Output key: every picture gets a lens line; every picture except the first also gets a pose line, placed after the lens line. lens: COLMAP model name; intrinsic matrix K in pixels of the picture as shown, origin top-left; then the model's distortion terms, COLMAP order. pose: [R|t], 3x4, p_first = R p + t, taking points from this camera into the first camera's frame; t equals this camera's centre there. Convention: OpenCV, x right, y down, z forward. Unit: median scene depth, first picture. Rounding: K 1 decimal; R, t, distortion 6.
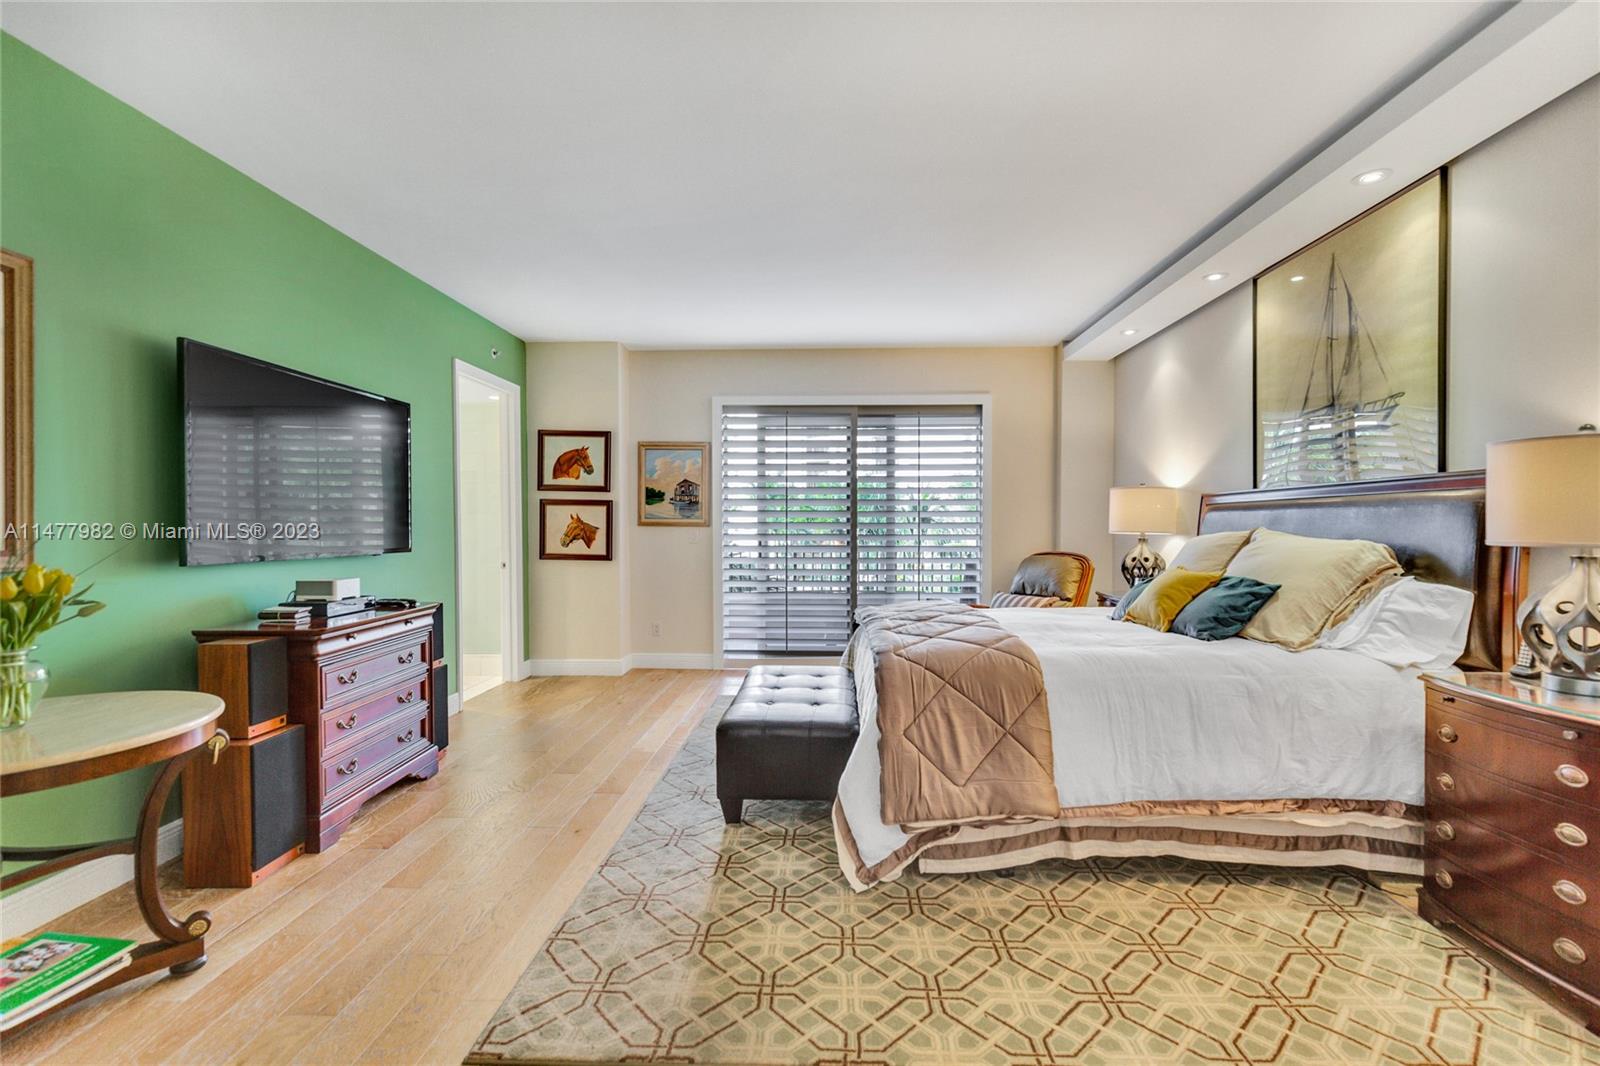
lens RADIAL K [[719.5, 0, 804.1], [0, 719.5, 531.1], [0, 0, 1]] dist [0.009668, -0.000593]
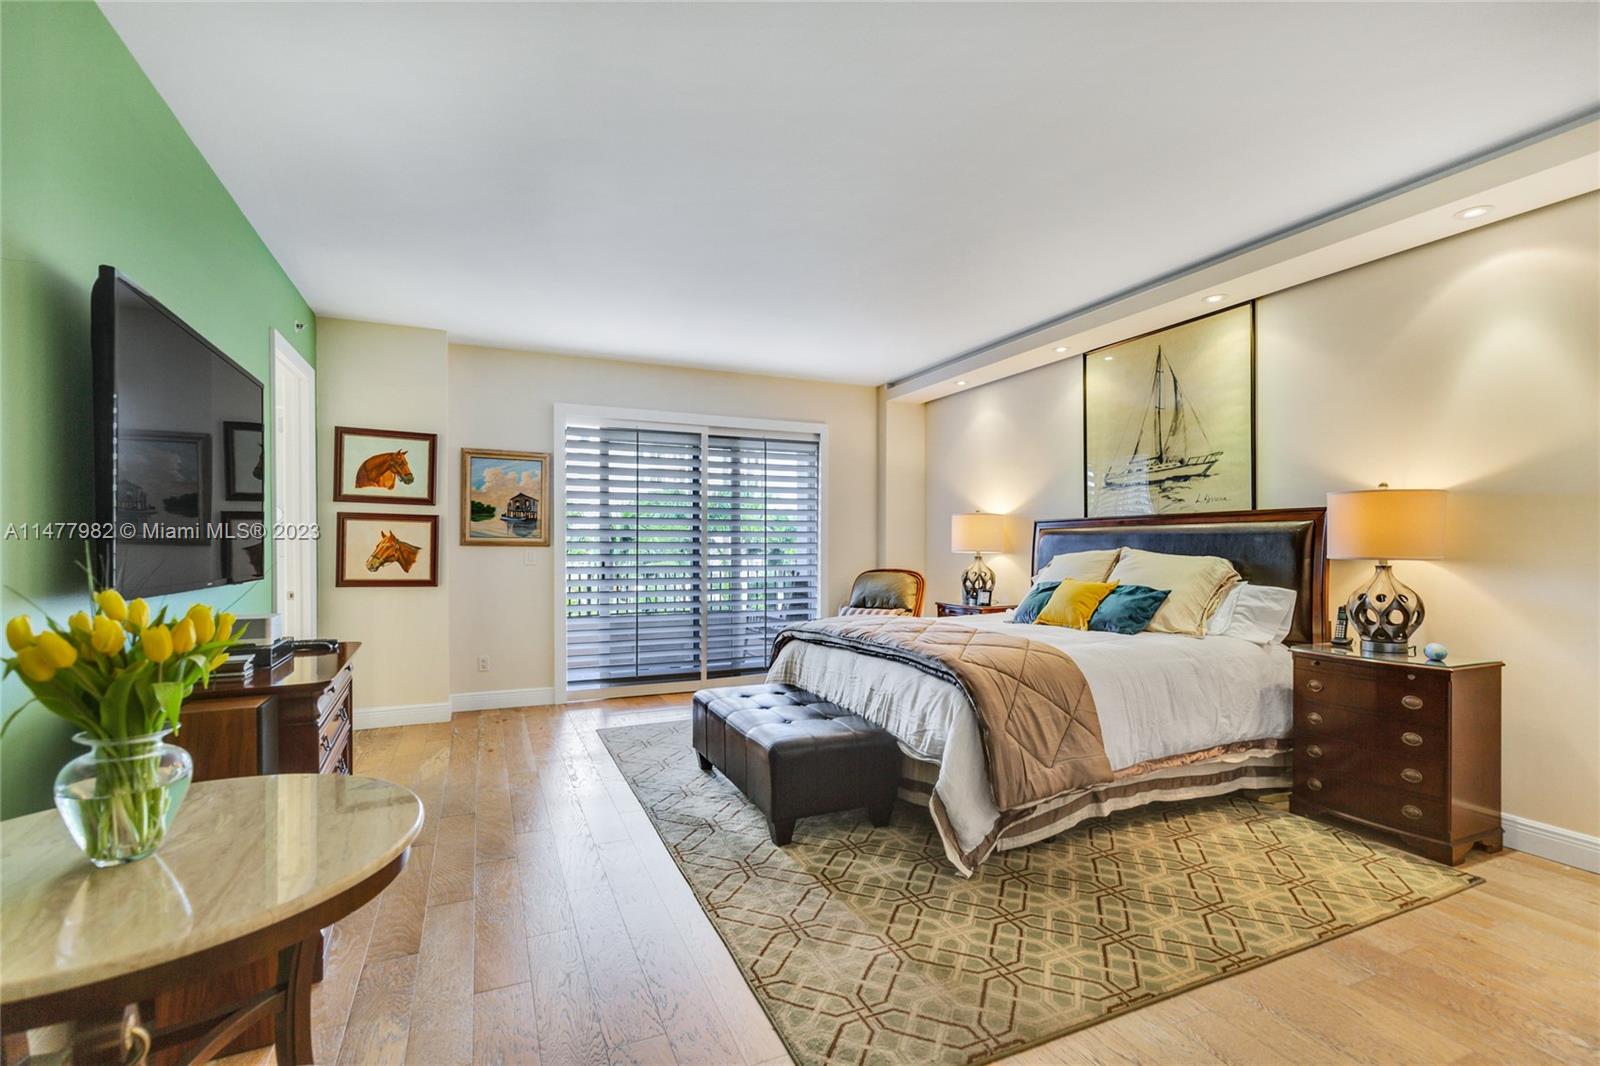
lens RADIAL K [[719.5, 0, 804.4], [0, 719.5, 540.6], [0, 0, 1]] dist [0.009668, -0.000593]
pose [[0.898270, 0.004001, 0.439426, -0.529221], [0.002333, 0.999901, -0.013874, -0.000425], [-0.439438, 0.013488, 0.898171, 0.093669]]
